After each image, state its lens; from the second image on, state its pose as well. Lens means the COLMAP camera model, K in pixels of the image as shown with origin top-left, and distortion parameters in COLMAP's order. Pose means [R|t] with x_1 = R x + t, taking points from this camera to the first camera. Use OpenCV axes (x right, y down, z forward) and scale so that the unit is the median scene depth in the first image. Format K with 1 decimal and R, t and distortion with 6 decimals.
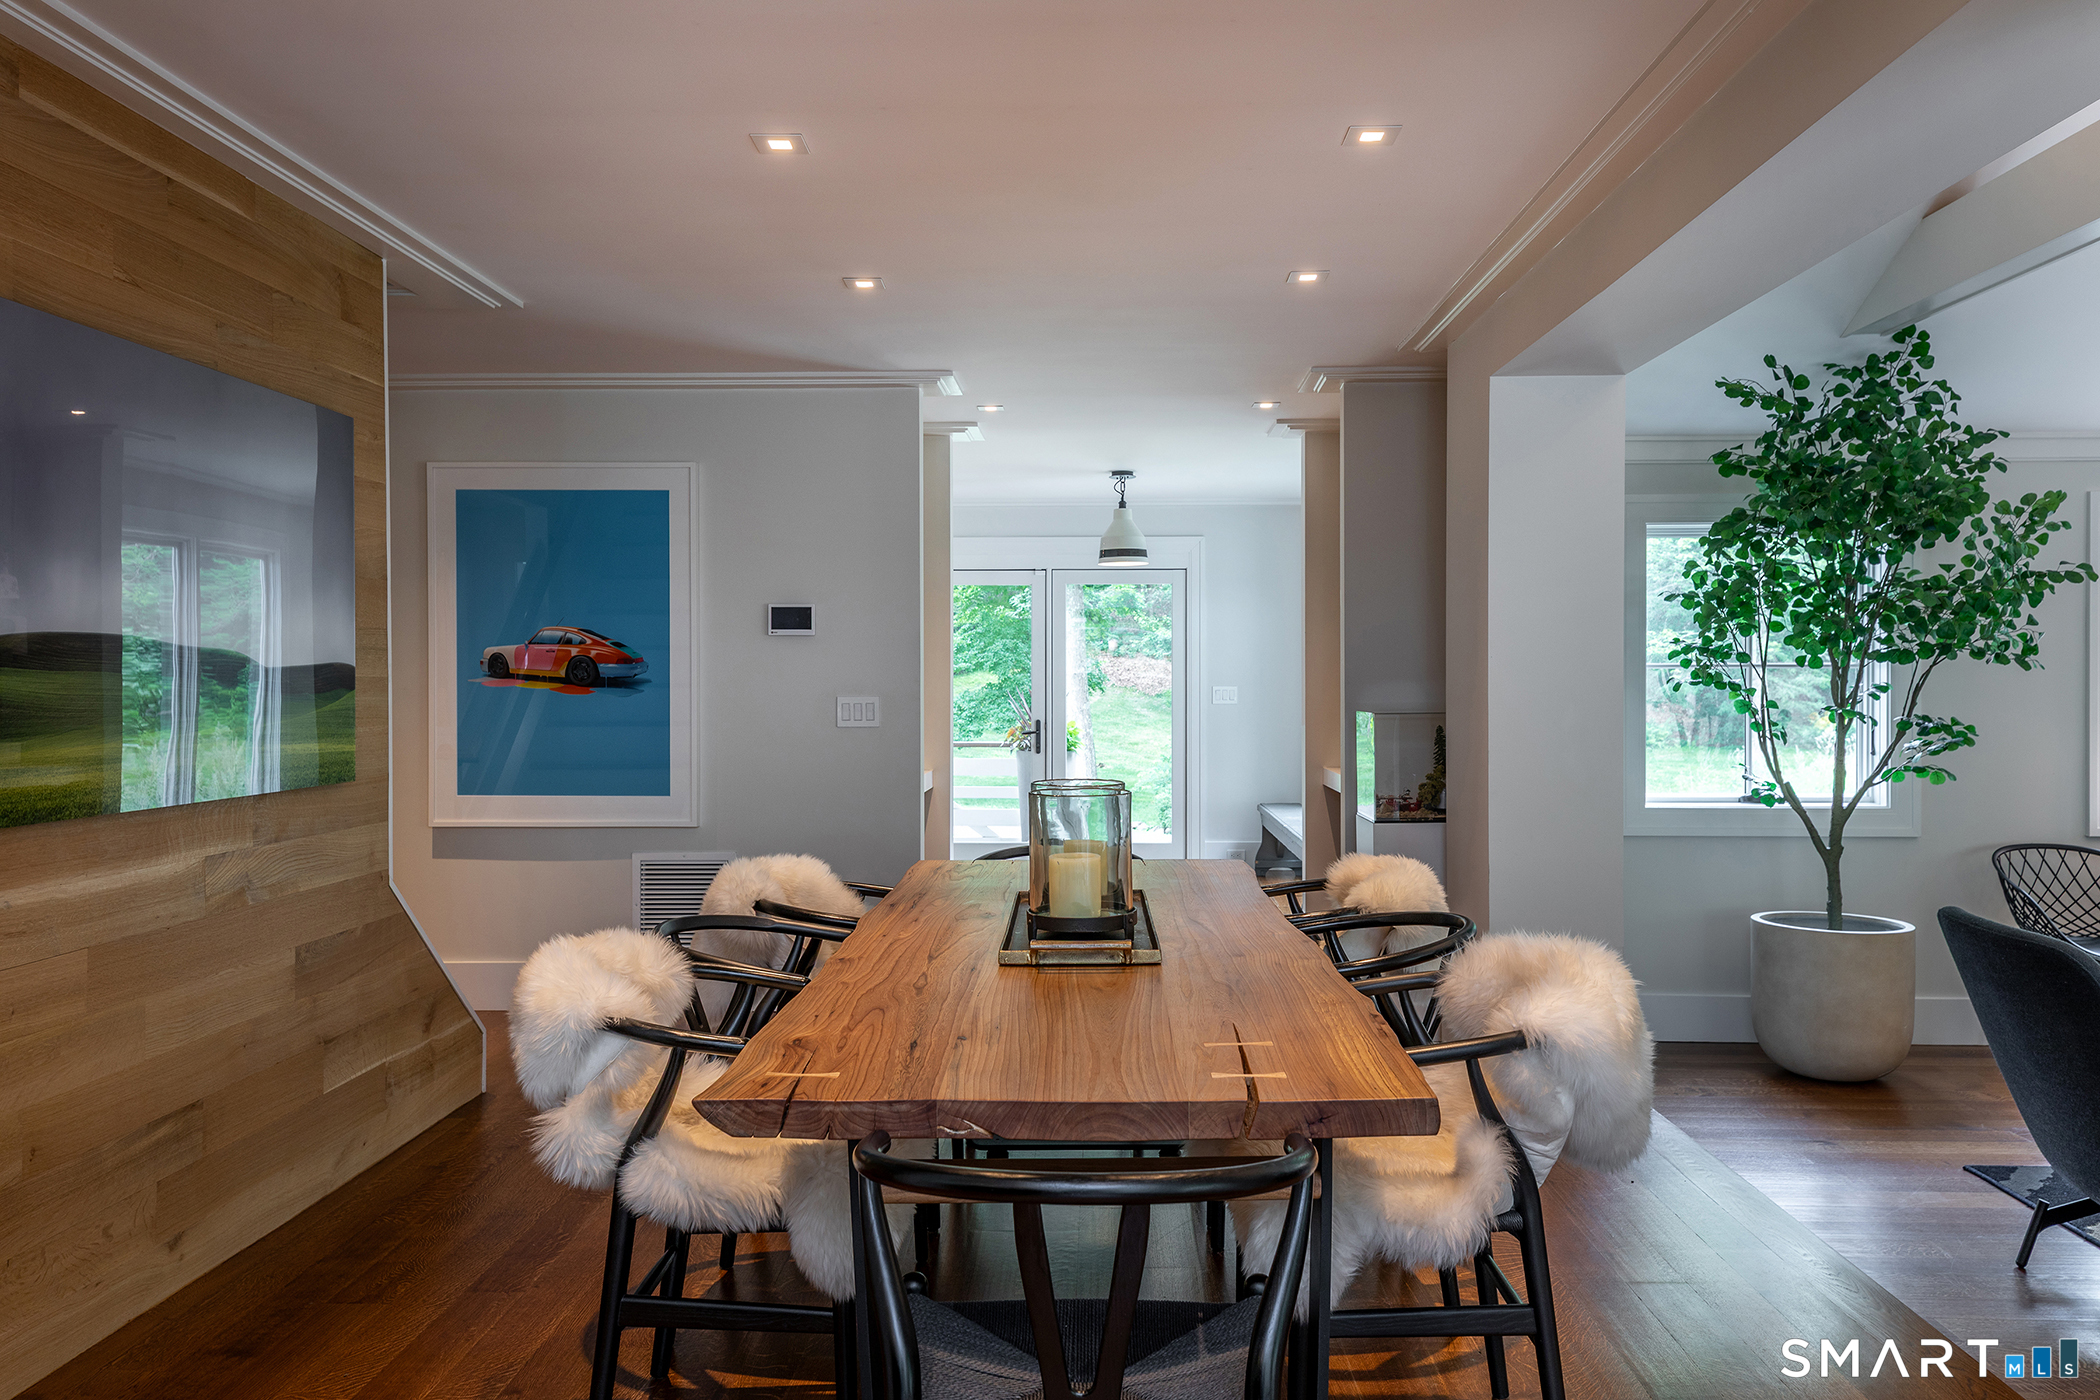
lens RADIAL K [[1640.5, 0, 1050.0], [0, 1640.5, 700.0], [0, 0, 1]] dist [-0.000122, -0.000050]
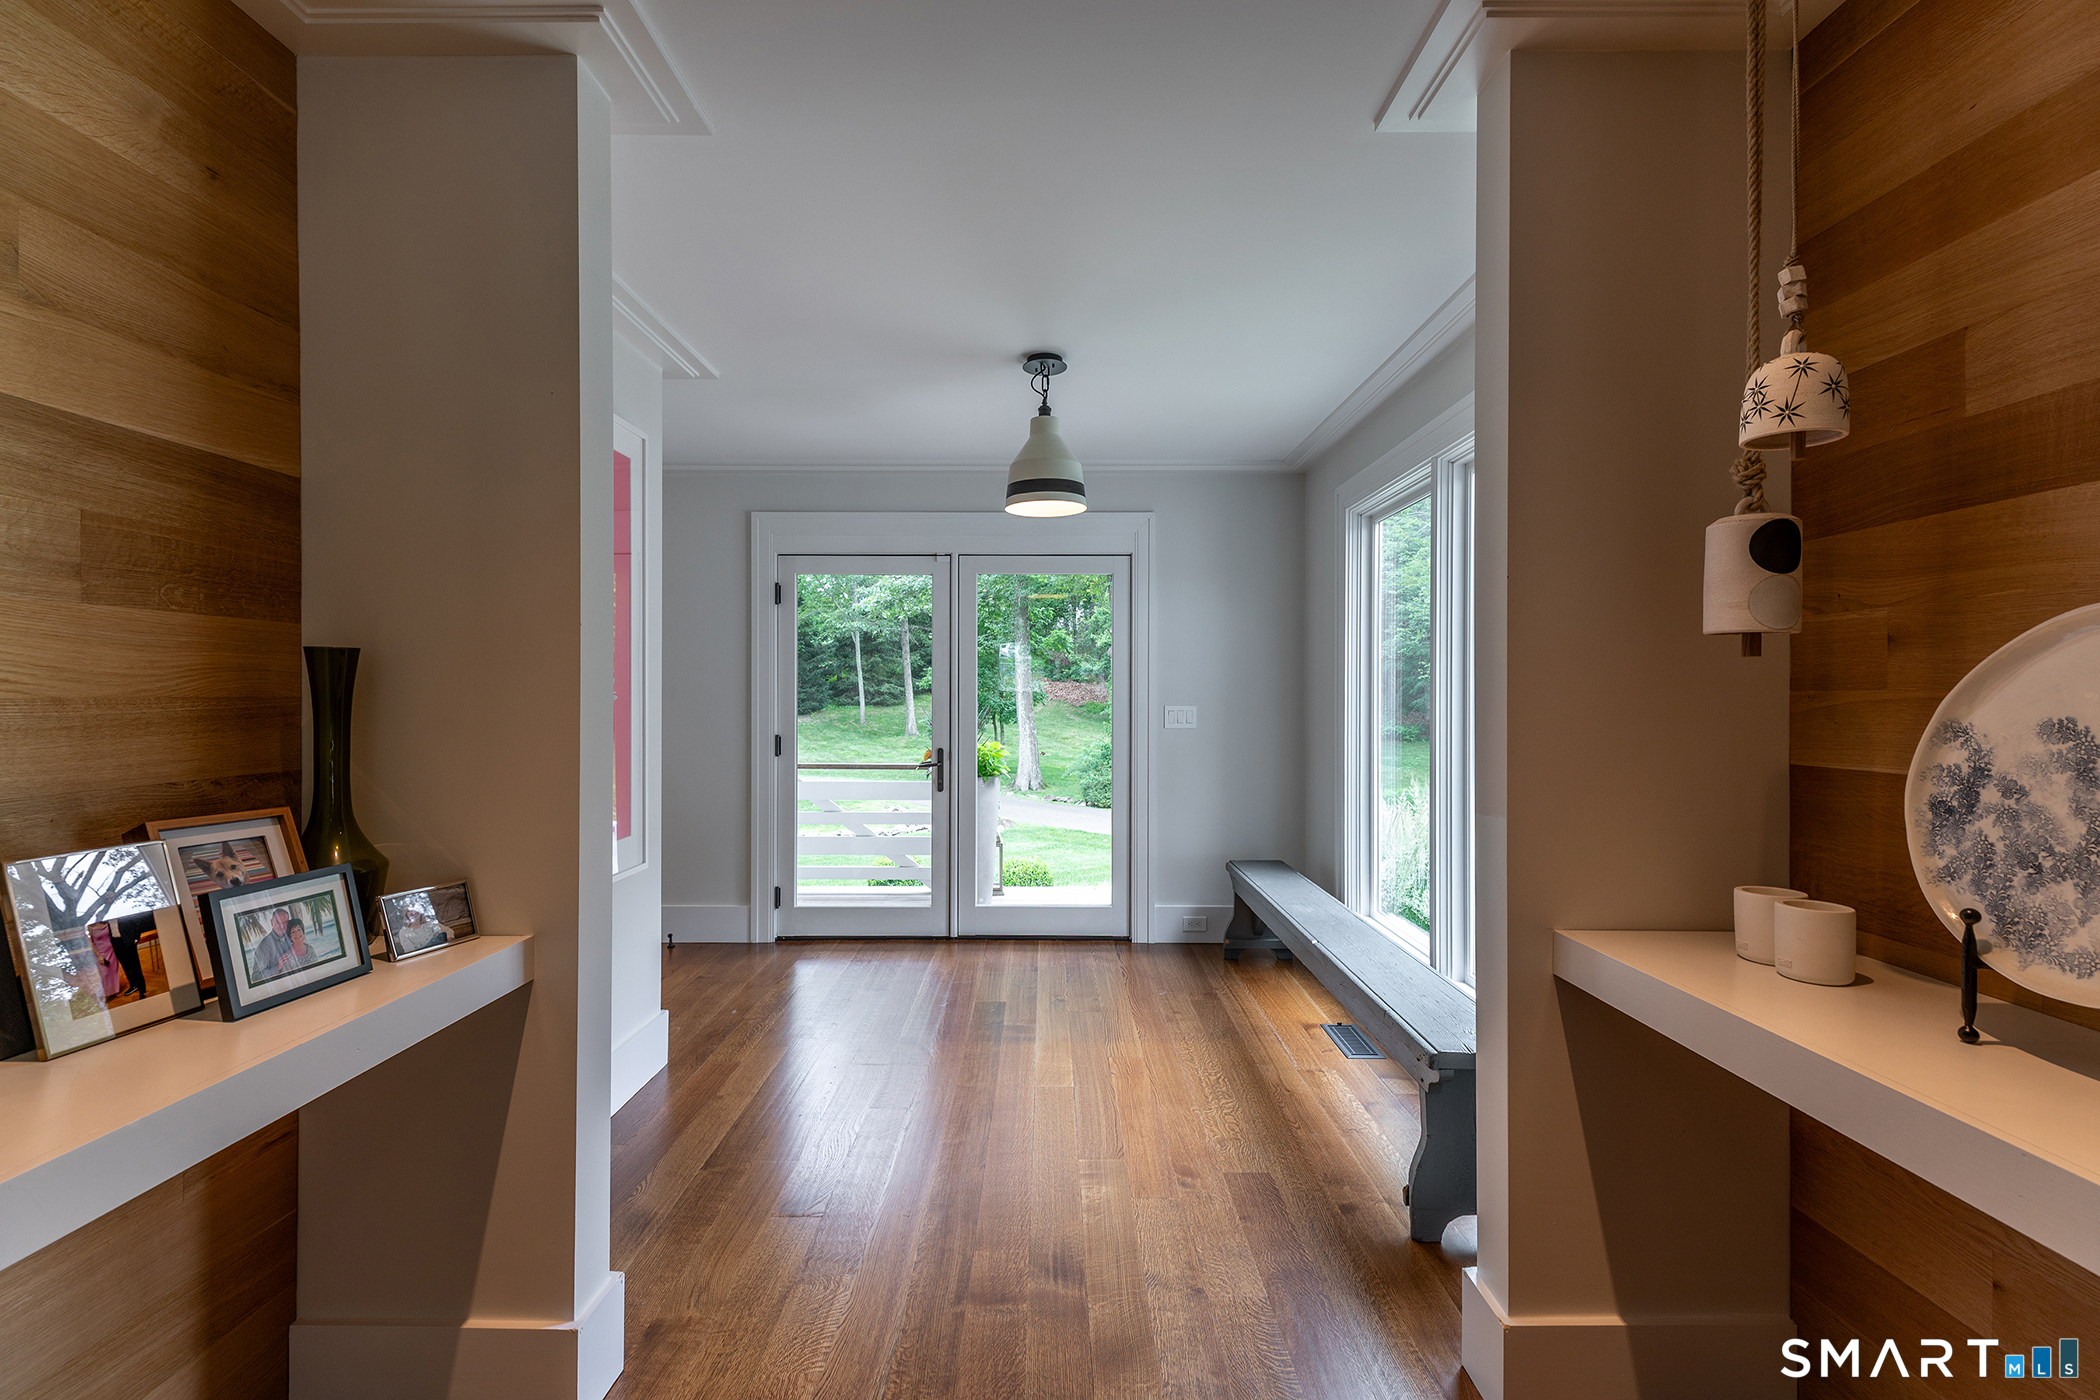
lens RADIAL K [[1032.6, 0, 1050.0], [0, 1032.6, 700.0], [0, 0, 1]] dist [-0.000052, -0.000020]
pose [[0.999334, 0.002367, 0.036423, 0.032137], [-0.002049, 0.999959, -0.008765, -0.007946], [-0.036443, 0.008684, 0.999298, 0.608051]]
